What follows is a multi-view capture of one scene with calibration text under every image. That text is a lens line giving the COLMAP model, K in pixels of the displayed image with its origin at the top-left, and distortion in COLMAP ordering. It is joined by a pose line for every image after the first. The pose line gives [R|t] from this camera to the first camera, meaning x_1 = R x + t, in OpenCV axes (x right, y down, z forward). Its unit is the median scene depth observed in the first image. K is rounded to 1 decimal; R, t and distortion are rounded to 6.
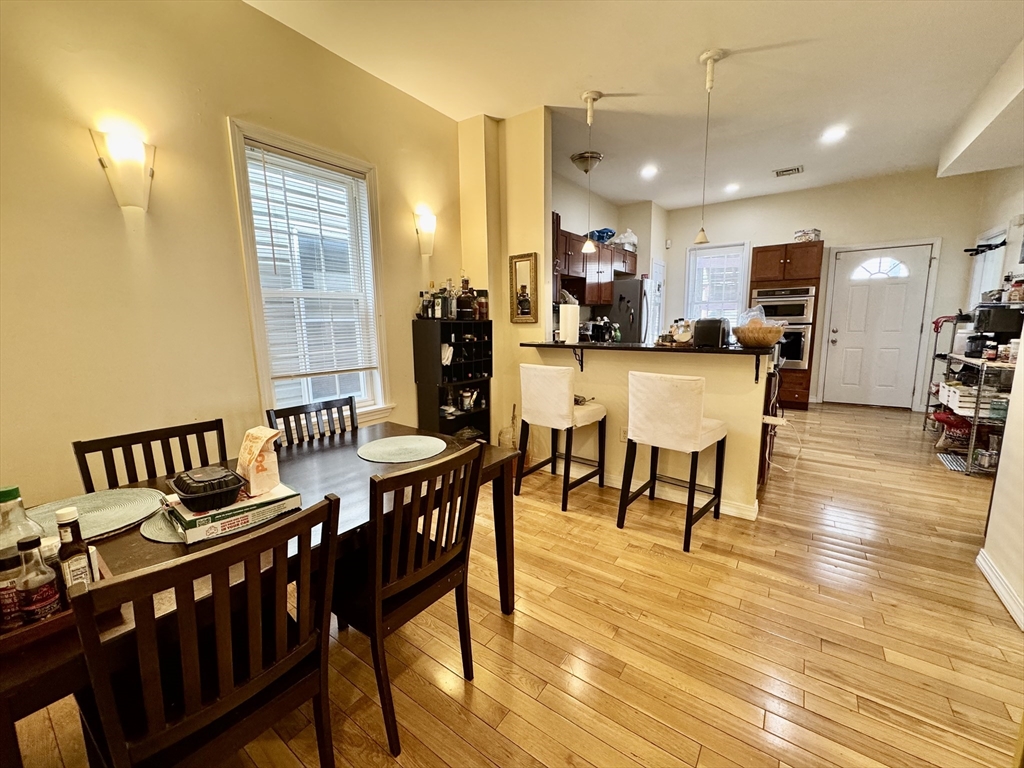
lens RADIAL K [[409.4, 0, 511.6], [0, 409.4, 383.2], [0, 0, 1]] dist [-0.001885, 0.000682]
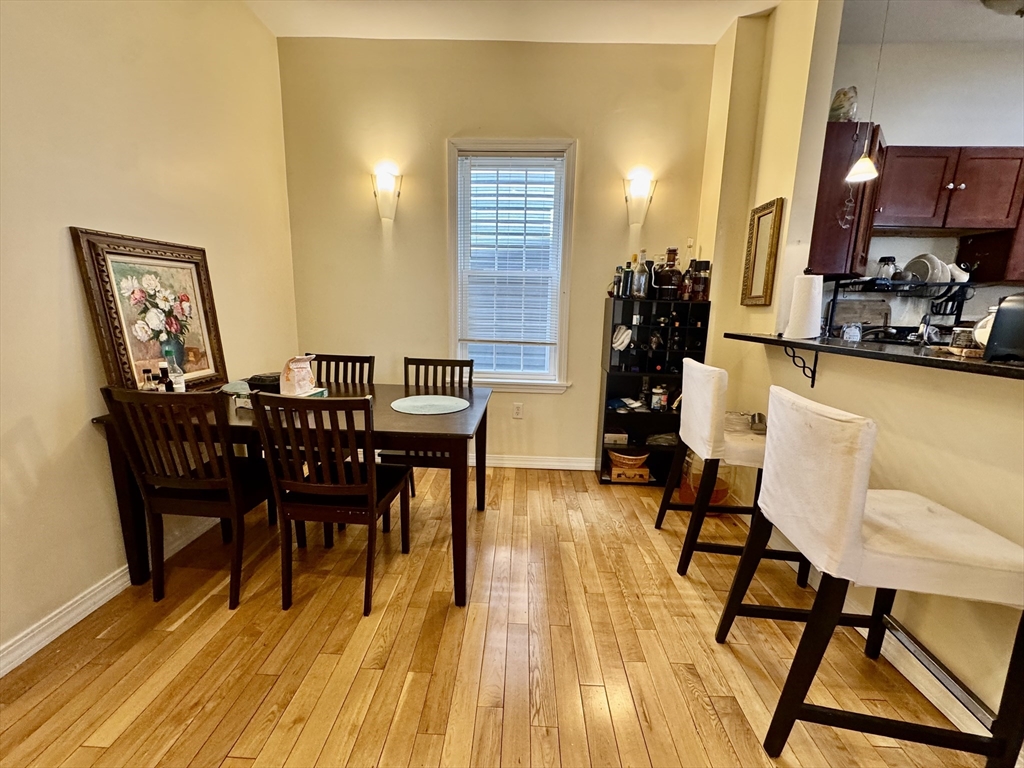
lens RADIAL K [[409.4, 0, 510.9], [0, 409.4, 383.2], [0, 0, 1]] dist [-0.001885, 0.000682]
pose [[0.555587, 0.174179, -0.813010, 0.416982], [-0.160691, 0.981870, 0.100543, -0.024310], [0.815783, 0.074783, 0.573503, 0.302147]]
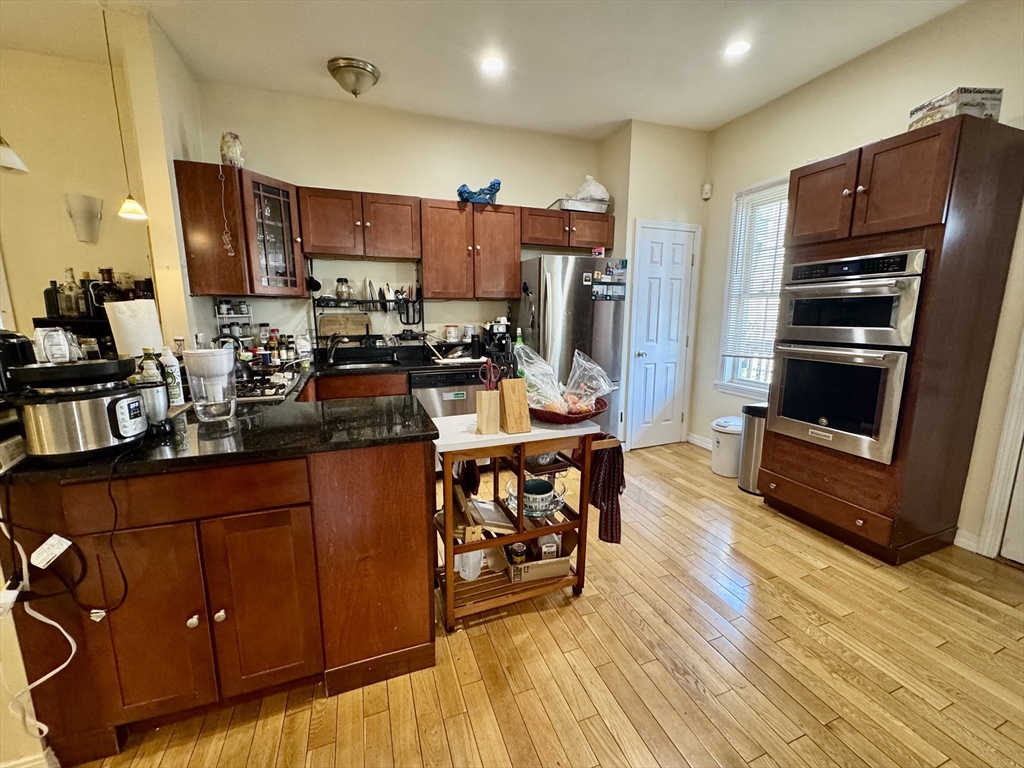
lens RADIAL K [[409.4, 0, 511.0], [0, 409.4, 383.5], [0, 0, 1]] dist [-0.001885, 0.000682]
pose [[0.827013, 0.111077, -0.551100, 1.079440], [-0.102578, 0.993645, 0.046340, -0.156587], [0.552745, 0.018207, 0.833151, 0.812535]]
